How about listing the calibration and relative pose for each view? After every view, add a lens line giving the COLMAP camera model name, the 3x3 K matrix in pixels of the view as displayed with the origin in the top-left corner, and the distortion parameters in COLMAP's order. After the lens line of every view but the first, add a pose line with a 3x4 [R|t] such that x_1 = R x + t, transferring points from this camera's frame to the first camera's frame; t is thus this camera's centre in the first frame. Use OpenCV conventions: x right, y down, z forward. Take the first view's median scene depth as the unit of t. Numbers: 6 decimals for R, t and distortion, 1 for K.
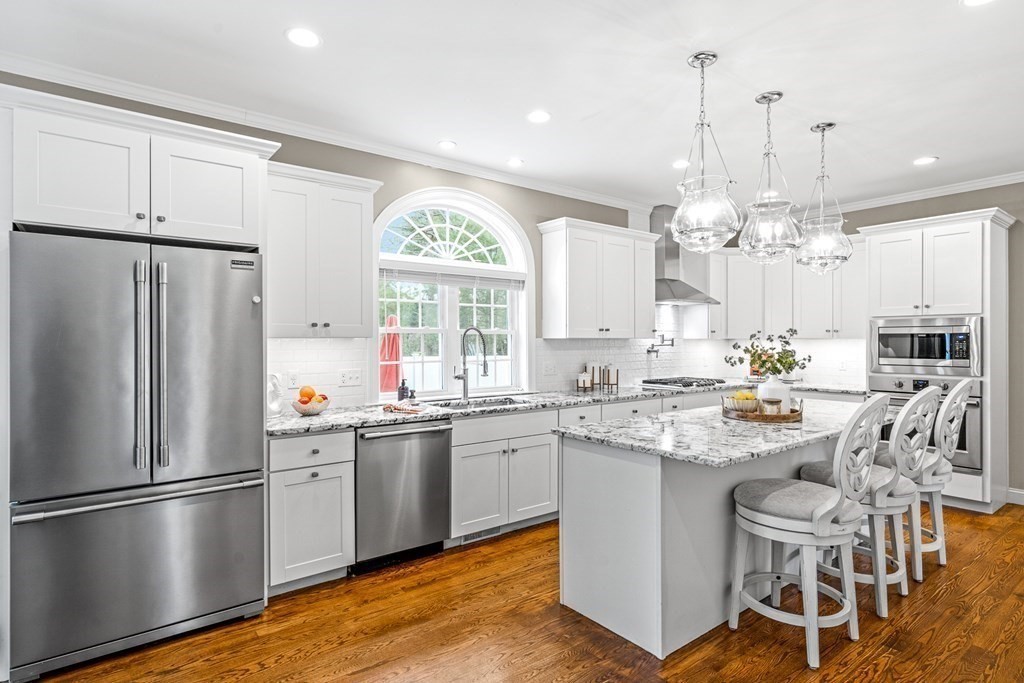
lens RADIAL K [[535.9, 0, 507.6], [0, 535.9, 341.5], [0, 0, 1]] dist [0.000210, -0.001166]
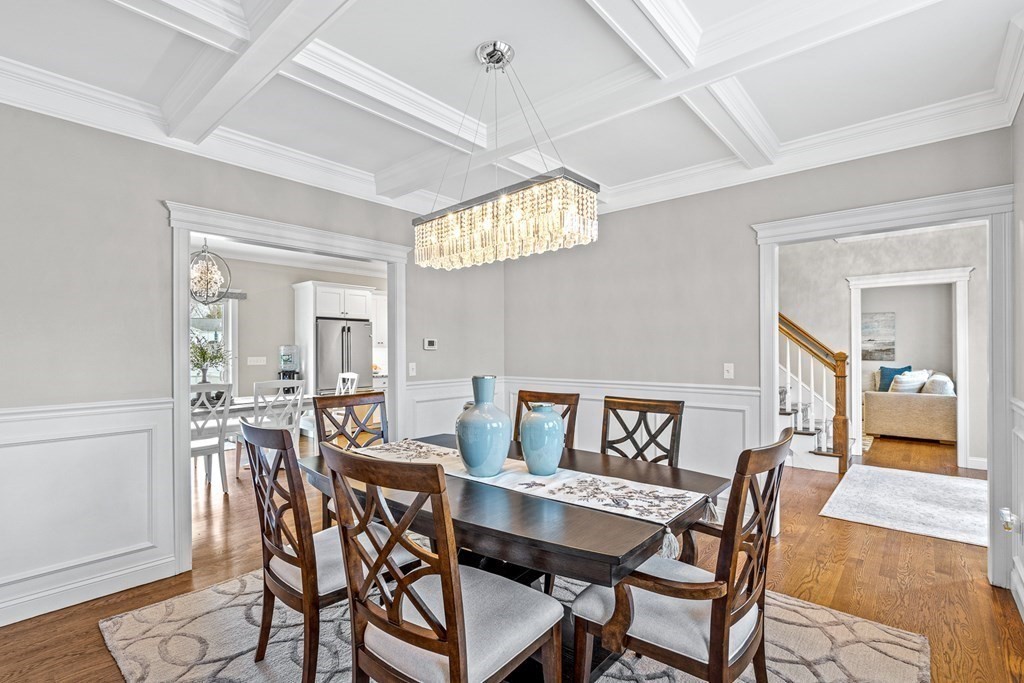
lens RADIAL K [[467.7, 0, 525.3], [0, 467.7, 347.5], [0, 0, 1]] dist [-0.003920, 0.001847]
pose [[0.978115, 0.003468, 0.208035, -0.088905], [-0.001944, 0.999970, -0.007527, 0.010779], [-0.208054, 0.006957, 0.978093, -1.439600]]
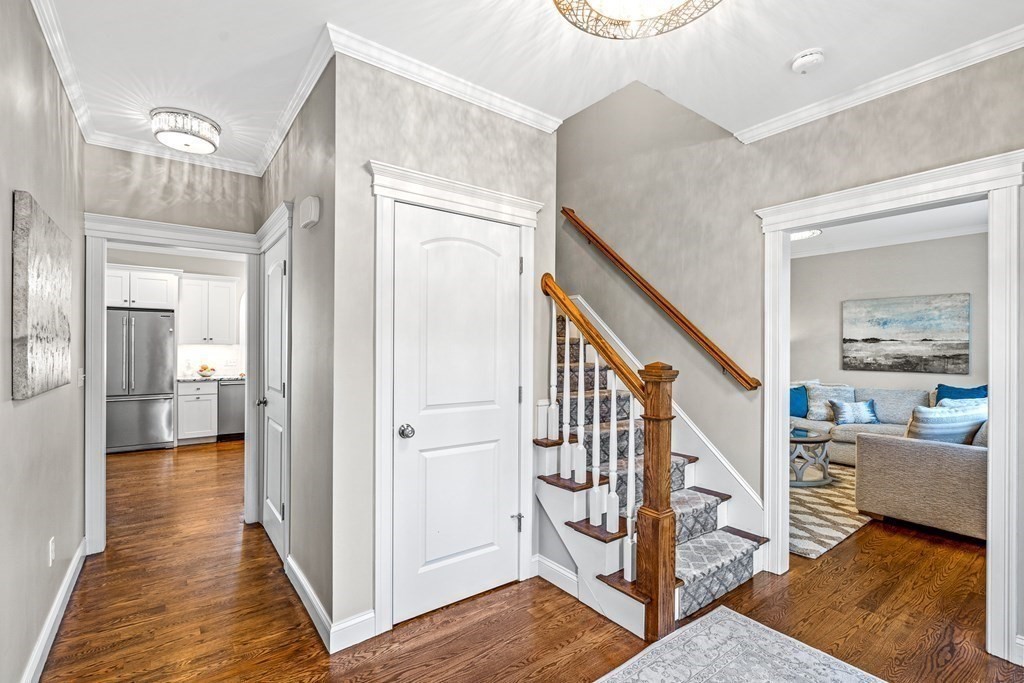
lens RADIAL K [[467.7, 0, 513.1], [0, 467.7, 349.9], [0, 0, 1]] dist [-0.003920, 0.001847]
pose [[0.999894, 0.012667, -0.007109, 0.875122], [-0.012644, 0.999914, 0.003337, -0.004840], [0.007151, -0.003247, 0.999969, -0.920972]]
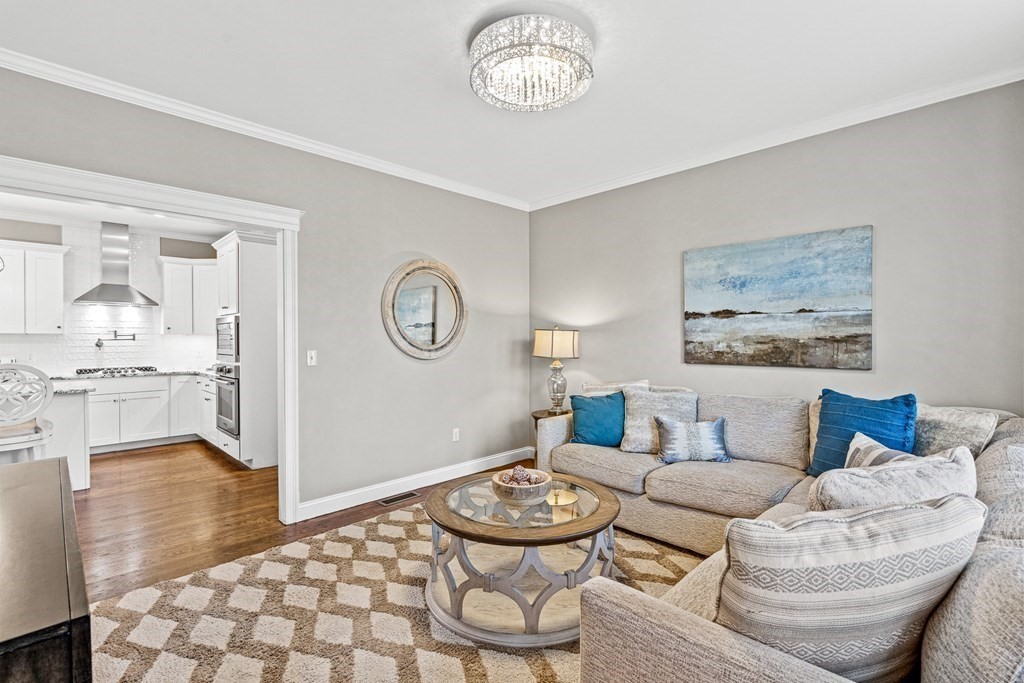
lens RADIAL K [[467.7, 0, 511.0], [0, 467.7, 340.3], [0, 0, 1]] dist [-0.003920, 0.001847]
pose [[0.991054, 0.001901, 0.133451, 1.514616], [-0.002426, 0.999990, 0.003767, 0.003781], [-0.133442, -0.004057, 0.991048, -0.221462]]
